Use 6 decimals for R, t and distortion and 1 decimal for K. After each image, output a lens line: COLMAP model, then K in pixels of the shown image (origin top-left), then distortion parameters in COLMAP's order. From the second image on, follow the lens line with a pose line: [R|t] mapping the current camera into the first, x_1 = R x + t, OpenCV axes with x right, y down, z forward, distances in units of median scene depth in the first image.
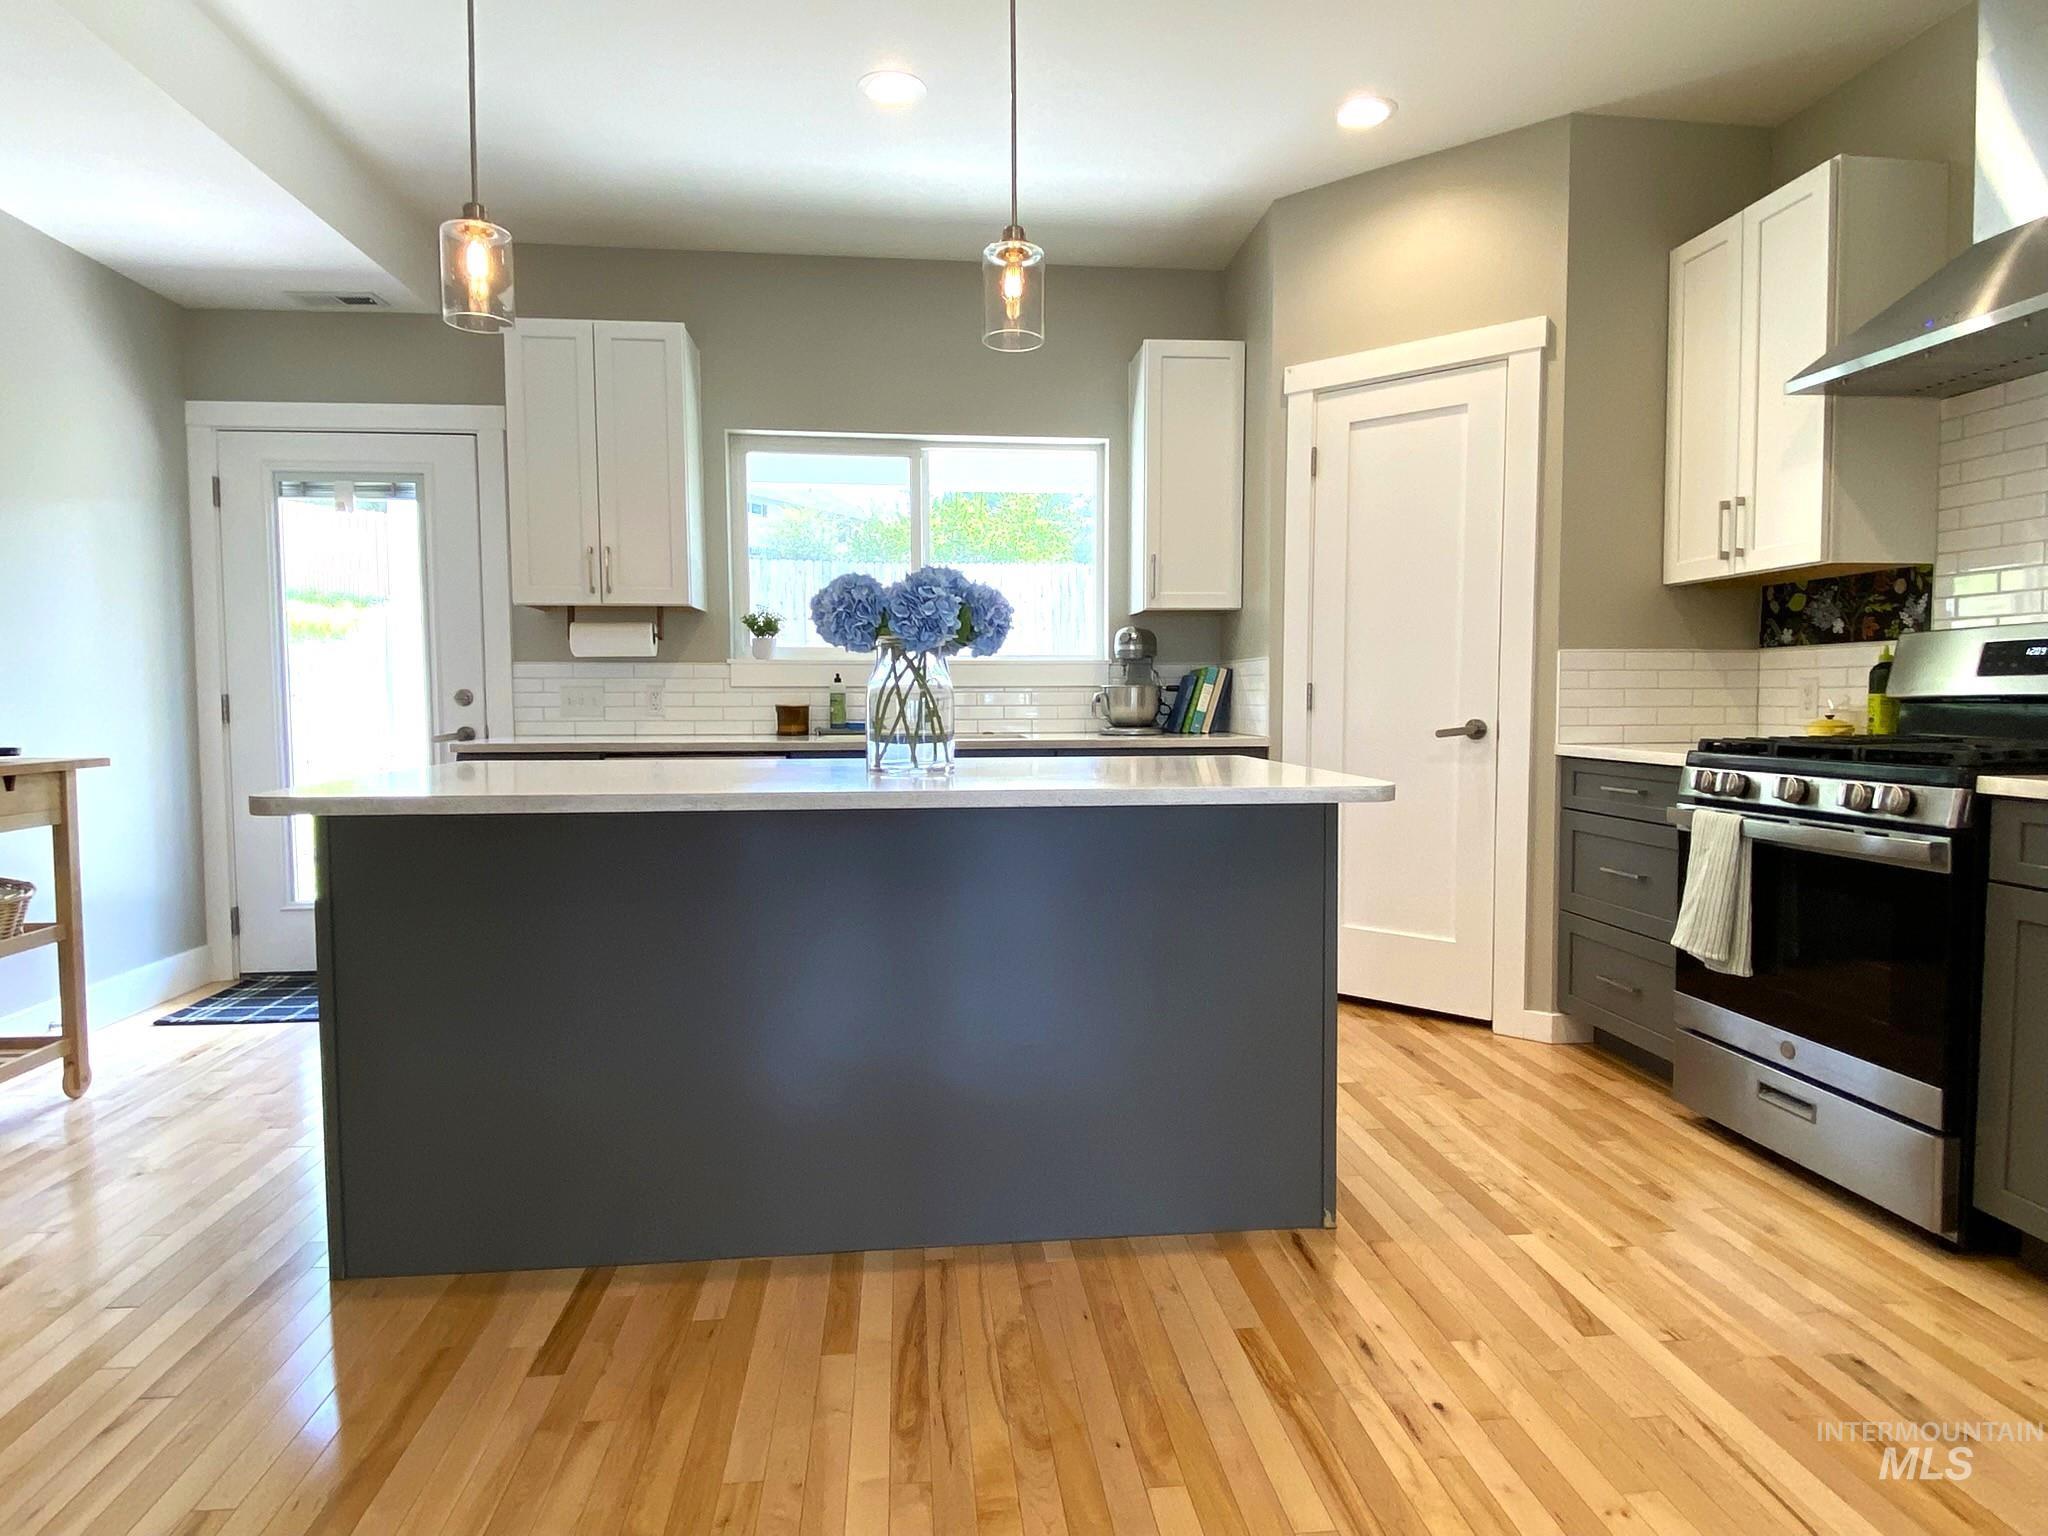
lens RADIAL K [[1146.2, 0, 1023.9], [0, 1146.2, 754.3], [0, 0, 1]] dist [0.024654, 0.000228]
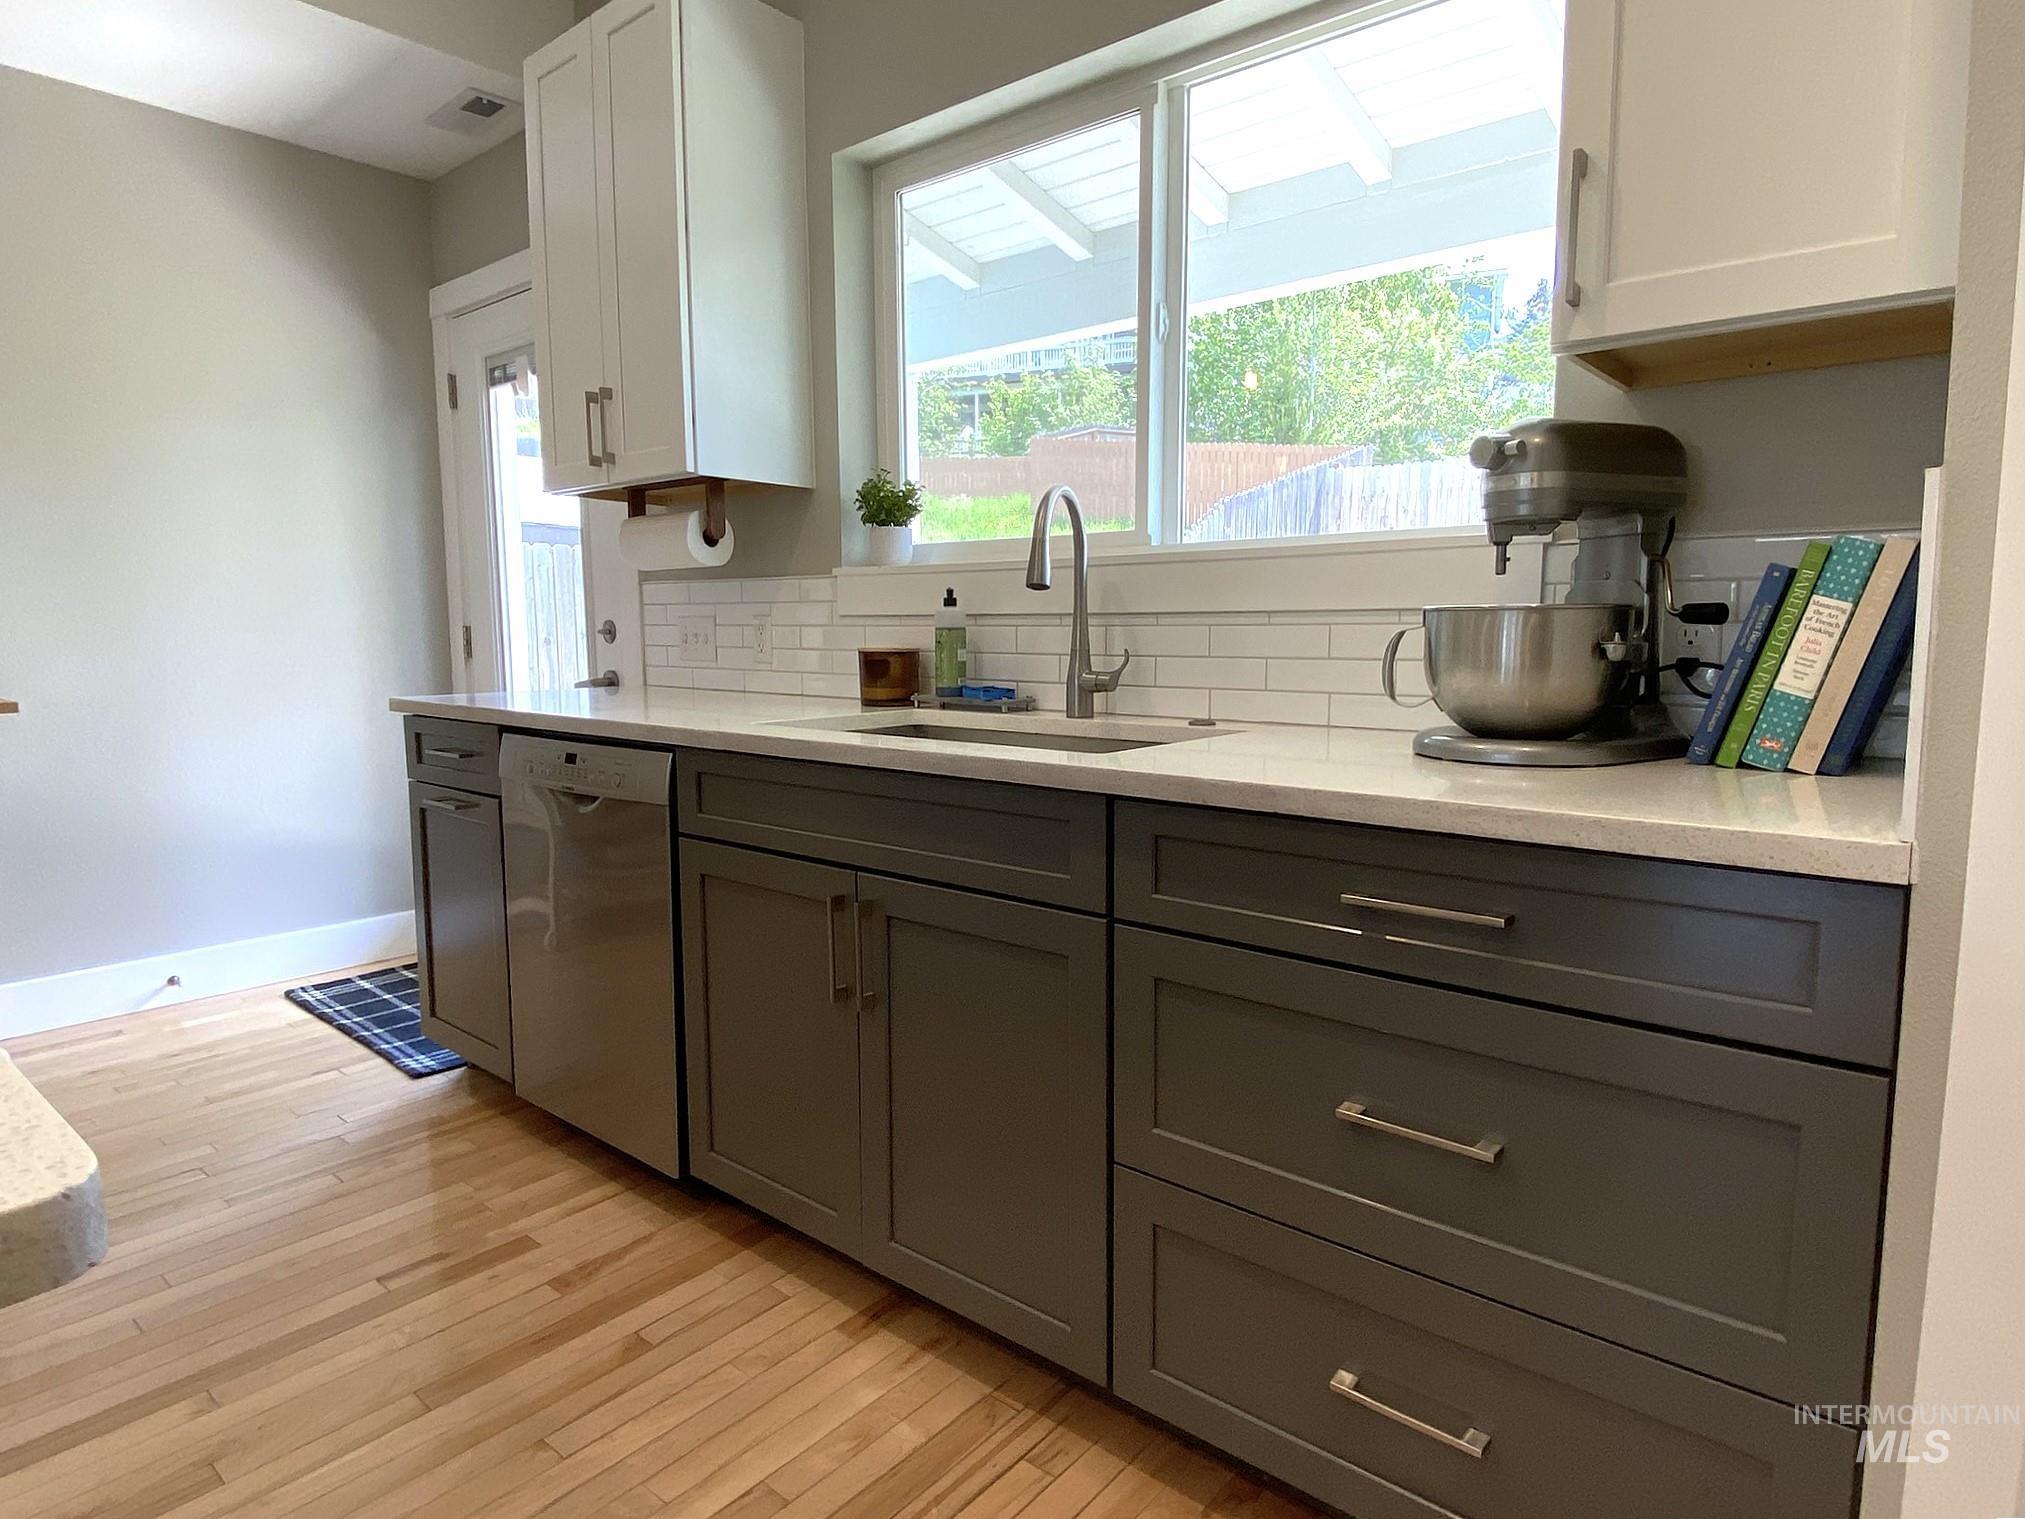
lens RADIAL K [[1133.3, 0, 1012.5], [0, 1133.3, 745.9], [0, 0, 1]] dist [0.024654, 0.000228]
pose [[0.702032, 0.078250, -0.707833, 0.222721], [-0.039865, 0.996705, 0.070646, -0.037509], [0.711029, -0.021378, 0.702838, 0.662673]]
